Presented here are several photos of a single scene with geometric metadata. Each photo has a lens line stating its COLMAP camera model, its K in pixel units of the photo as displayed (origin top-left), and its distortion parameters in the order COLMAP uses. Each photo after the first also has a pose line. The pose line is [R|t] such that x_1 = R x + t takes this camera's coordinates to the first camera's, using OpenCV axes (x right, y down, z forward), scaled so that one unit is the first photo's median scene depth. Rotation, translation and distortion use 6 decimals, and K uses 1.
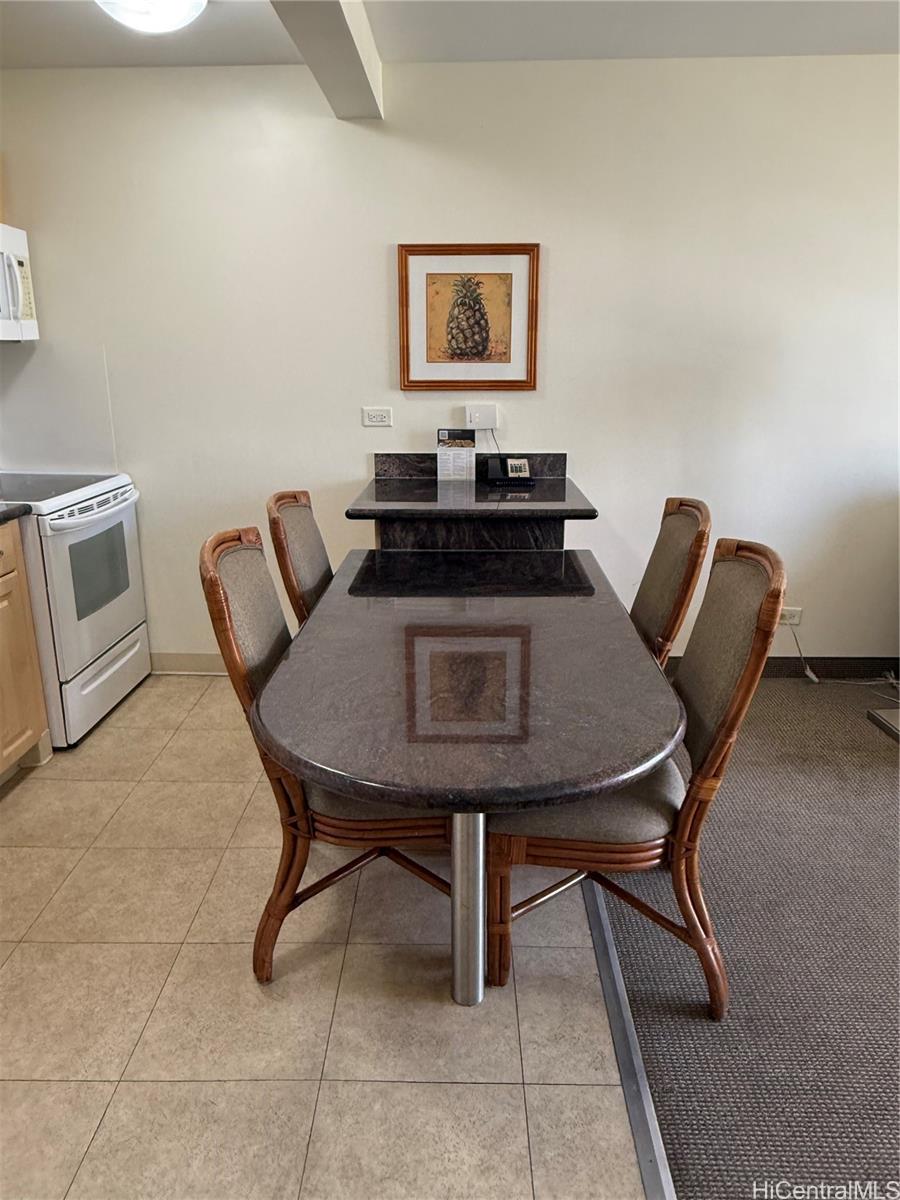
lens RADIAL K [[836.3, 0, 450.0], [0, 836.3, 598.6], [0, 0, 1]] dist [-0.003491, 0.005487]
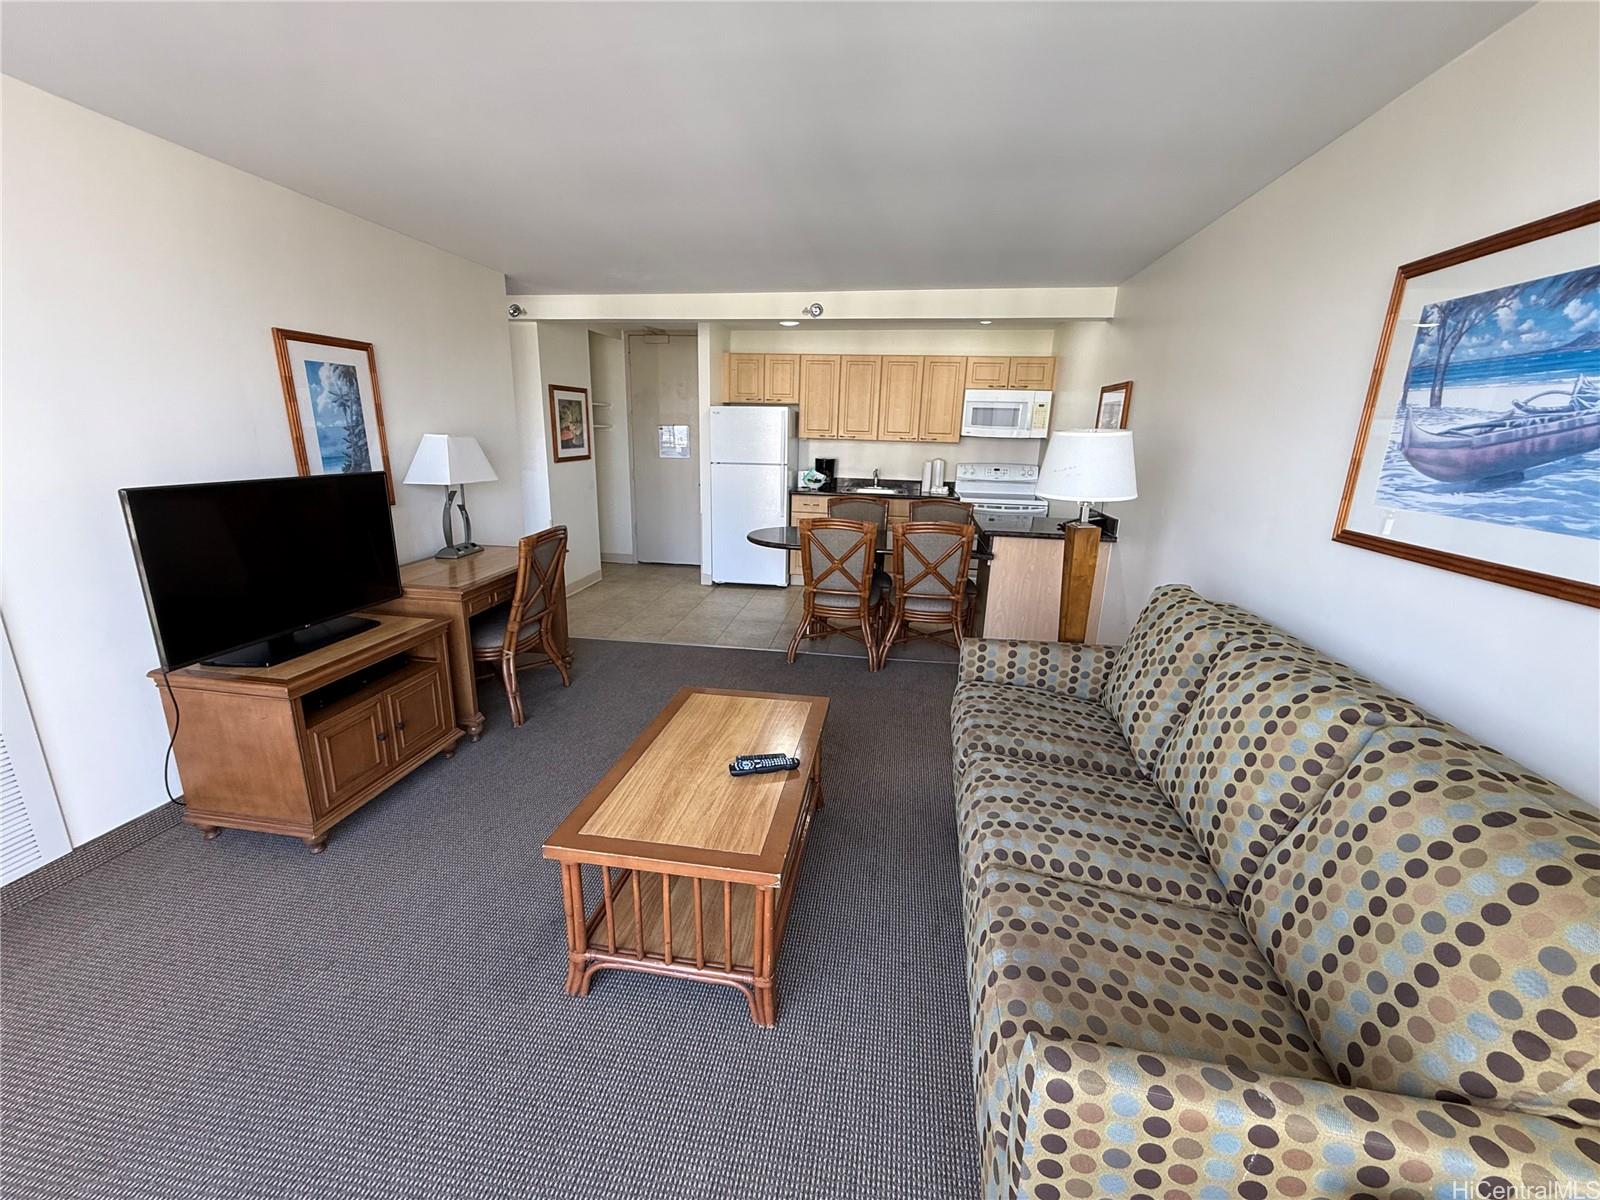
lens RADIAL K [[642.4, 0, 793.0], [0, 642.4, 598.0], [0, 0, 1]] dist [-0.000407, 0.000009]
pose [[-0.131608, 0.253680, -0.958293, 1.373350], [-0.296724, 0.912297, 0.282255, -0.204127], [0.945851, 0.321496, -0.044792, 0.576692]]
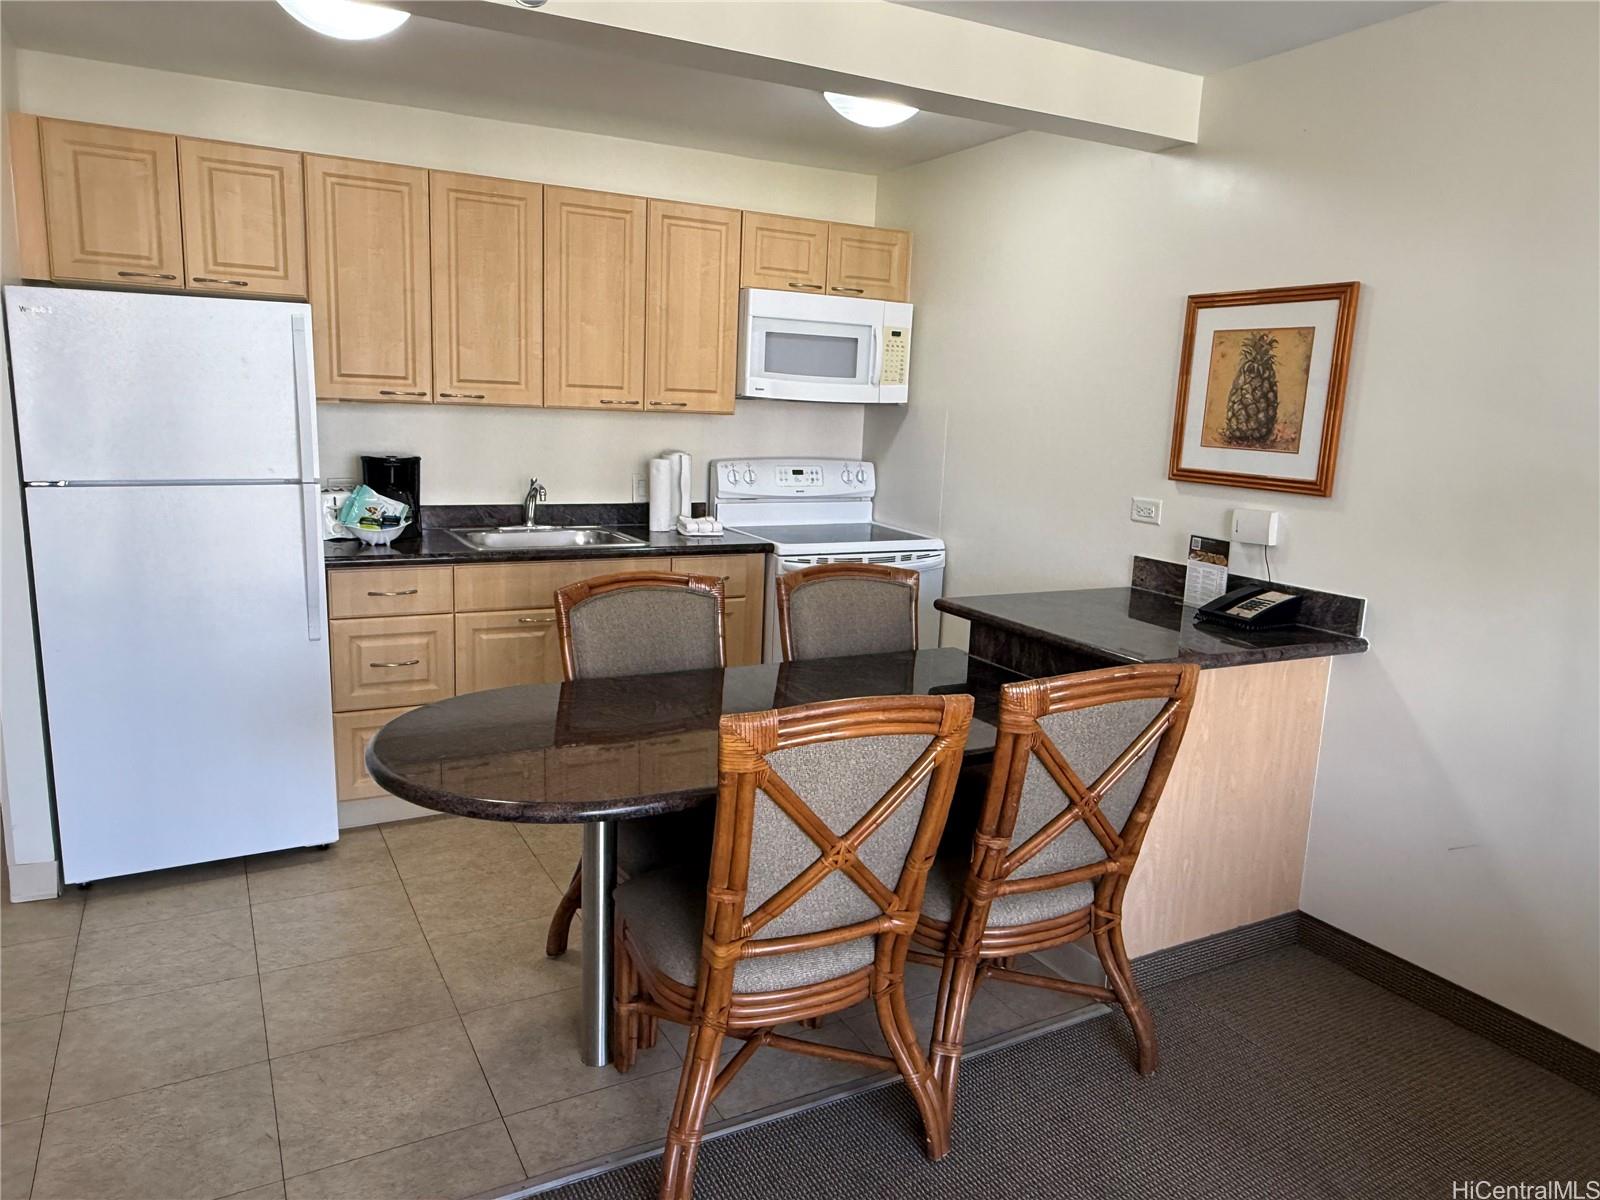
lens RADIAL K [[1076.3, 0, 803.1], [0, 1076.3, 606.3], [0, 0, 1]] dist [-0.009286, 0.001567]
pose [[0.500225, 0.185163, -0.845866, 0.634524], [-0.278174, 0.959451, 0.045522, -0.091670], [0.819997, 0.212527, 0.531449, 0.234427]]
